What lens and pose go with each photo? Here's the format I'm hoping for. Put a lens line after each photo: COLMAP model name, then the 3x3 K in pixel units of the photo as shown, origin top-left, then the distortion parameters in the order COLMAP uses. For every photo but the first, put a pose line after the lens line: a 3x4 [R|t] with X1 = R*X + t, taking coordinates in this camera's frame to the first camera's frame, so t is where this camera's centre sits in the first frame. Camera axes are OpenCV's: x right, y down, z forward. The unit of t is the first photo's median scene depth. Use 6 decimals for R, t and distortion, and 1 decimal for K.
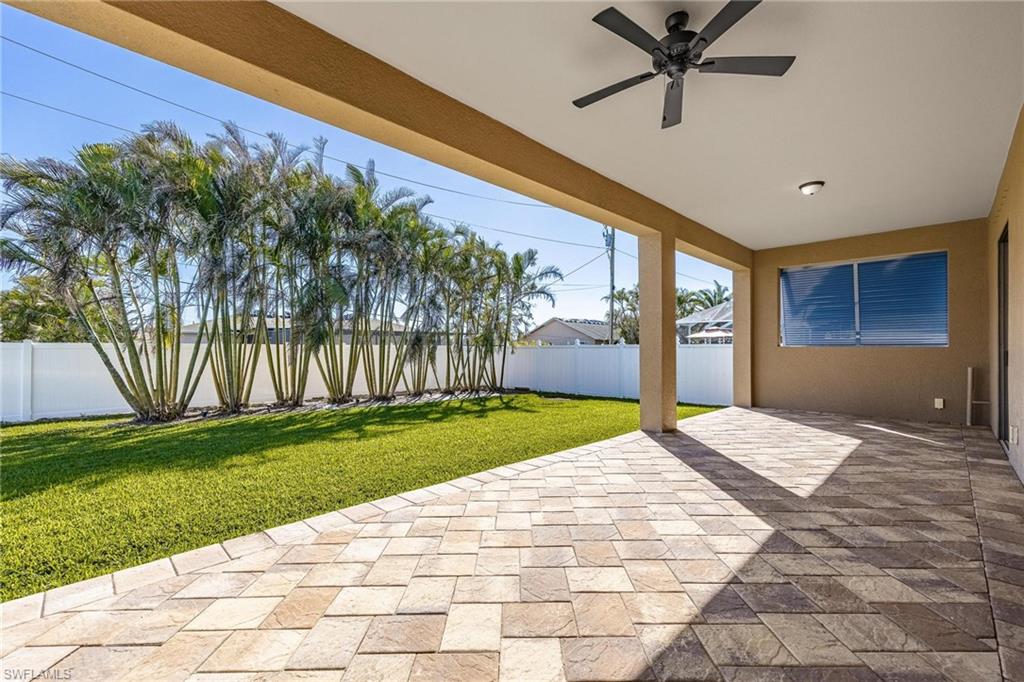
lens RADIAL K [[419.7, 0, 518.1], [0, 419.7, 345.8], [0, 0, 1]] dist [0.005568, 0.001210]
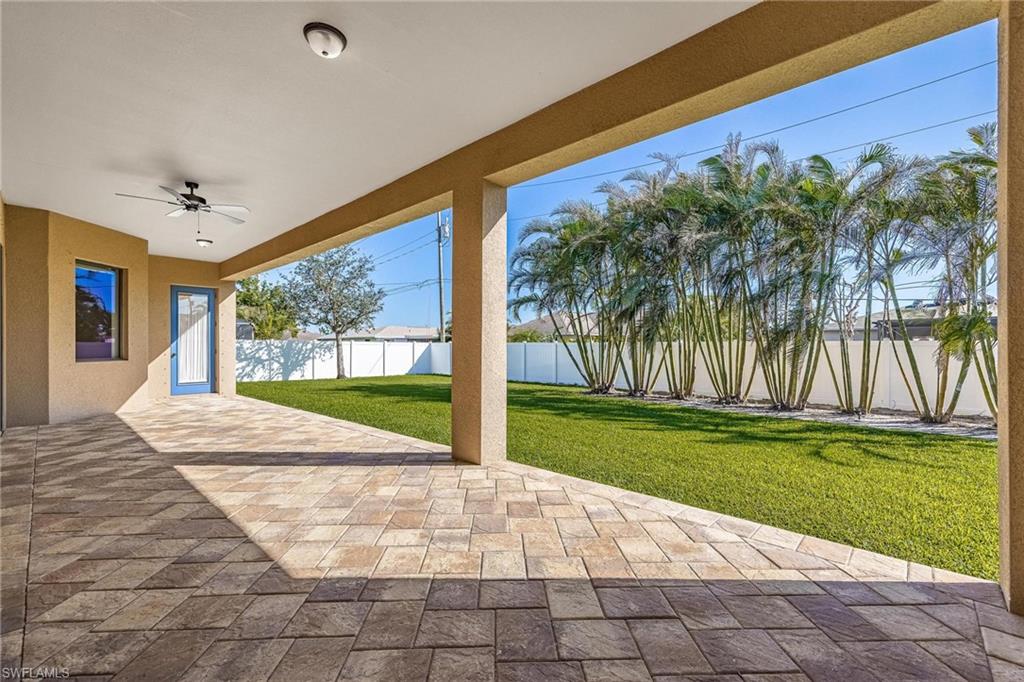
lens RADIAL K [[419.7, 0, 518.5], [0, 419.7, 342.3], [0, 0, 1]] dist [0.005568, 0.001210]
pose [[0.054070, -0.005525, -0.998522, 0.545045], [0.001375, 0.999984, -0.005458, 0.003256], [0.998536, -0.001078, 0.054077, 0.536353]]
